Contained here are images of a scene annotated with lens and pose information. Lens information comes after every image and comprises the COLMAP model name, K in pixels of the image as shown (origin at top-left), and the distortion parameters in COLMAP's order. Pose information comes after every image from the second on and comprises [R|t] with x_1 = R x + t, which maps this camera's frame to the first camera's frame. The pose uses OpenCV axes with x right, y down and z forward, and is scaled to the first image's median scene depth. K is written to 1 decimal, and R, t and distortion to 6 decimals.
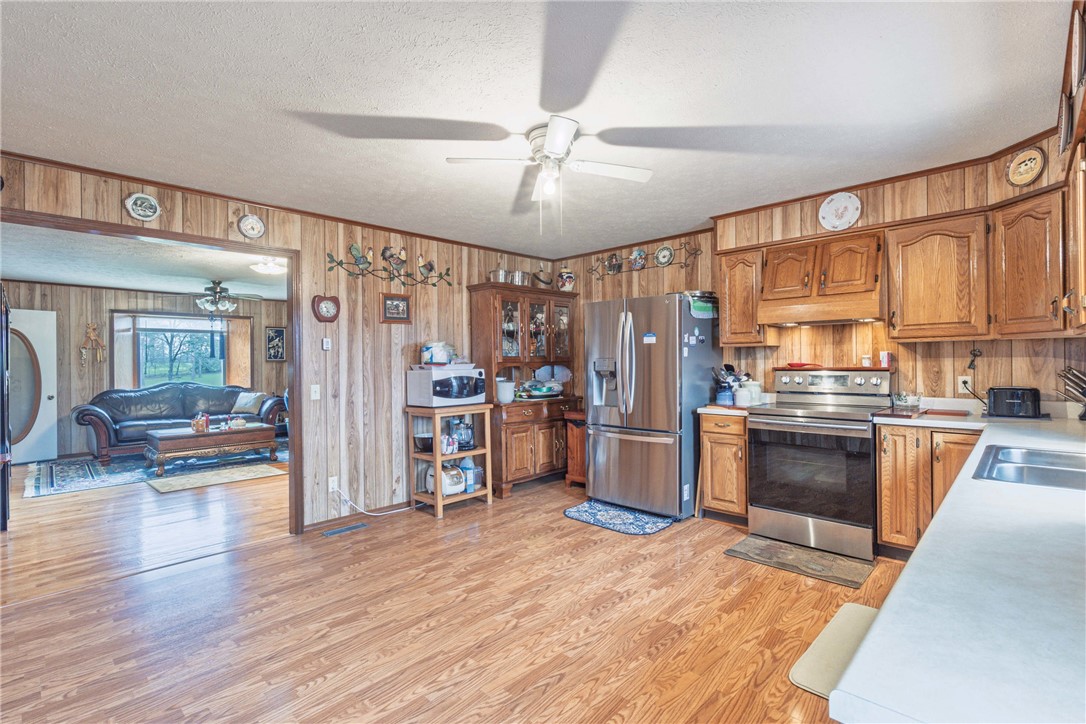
lens RADIAL K [[505.6, 0, 561.4], [0, 505.6, 364.9], [0, 0, 1]] dist [0.009618, -0.002993]
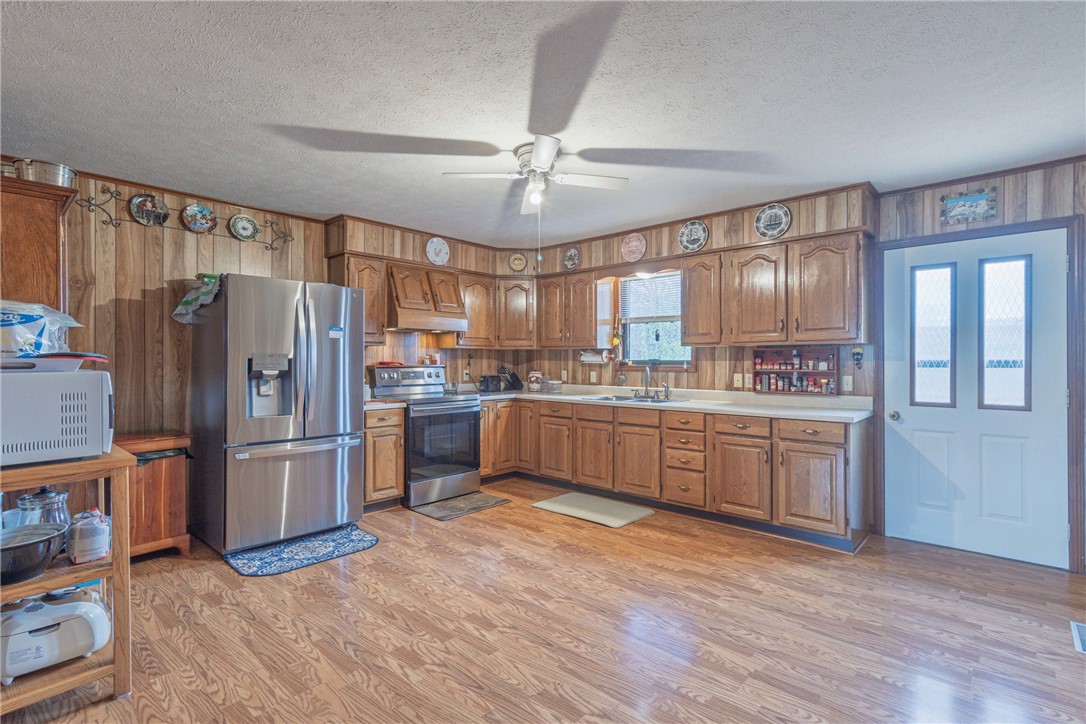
lens RADIAL K [[505.6, 0, 538.0], [0, 505.6, 360.9], [0, 0, 1]] dist [0.009618, -0.002993]
pose [[0.001110, 0.010603, 0.999943, -0.891542], [0.006183, 0.999925, -0.010609, 0.011839], [-0.999980, 0.006195, 0.001044, 0.794020]]
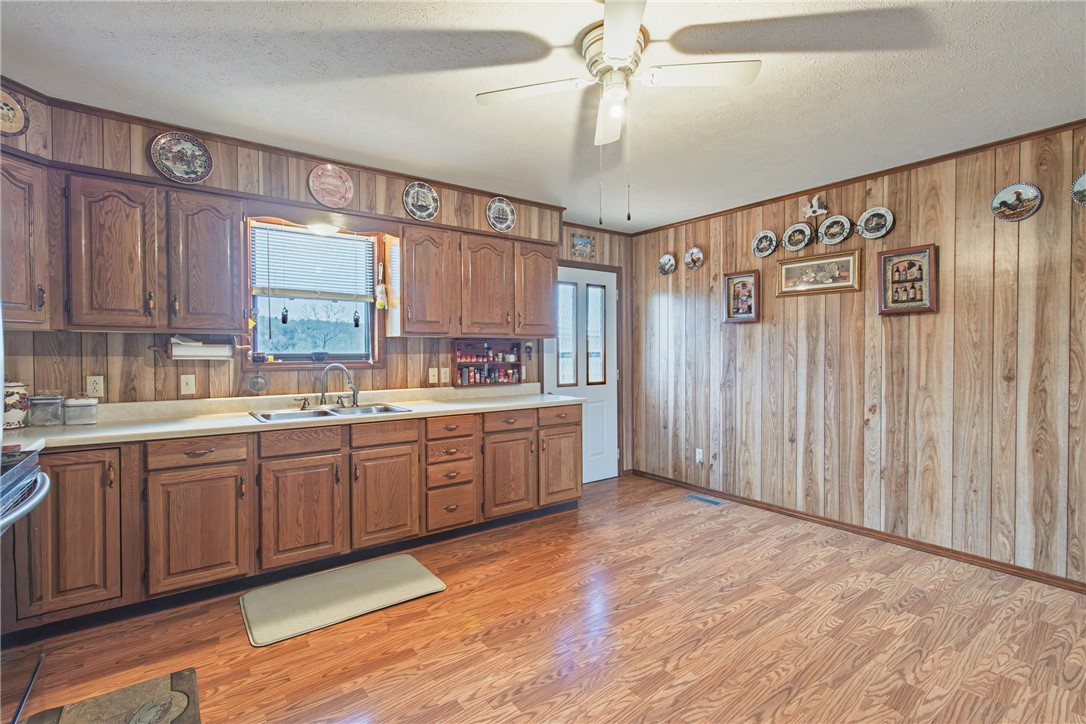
lens RADIAL K [[505.6, 0, 548.4], [0, 505.6, 358.4], [0, 0, 1]] dist [0.009618, -0.002993]
pose [[-0.981051, 0.013598, 0.193270, -0.052067], [0.017143, 0.999714, 0.016681, -0.003768], [-0.192988, 0.019678, -0.981004, 1.394314]]
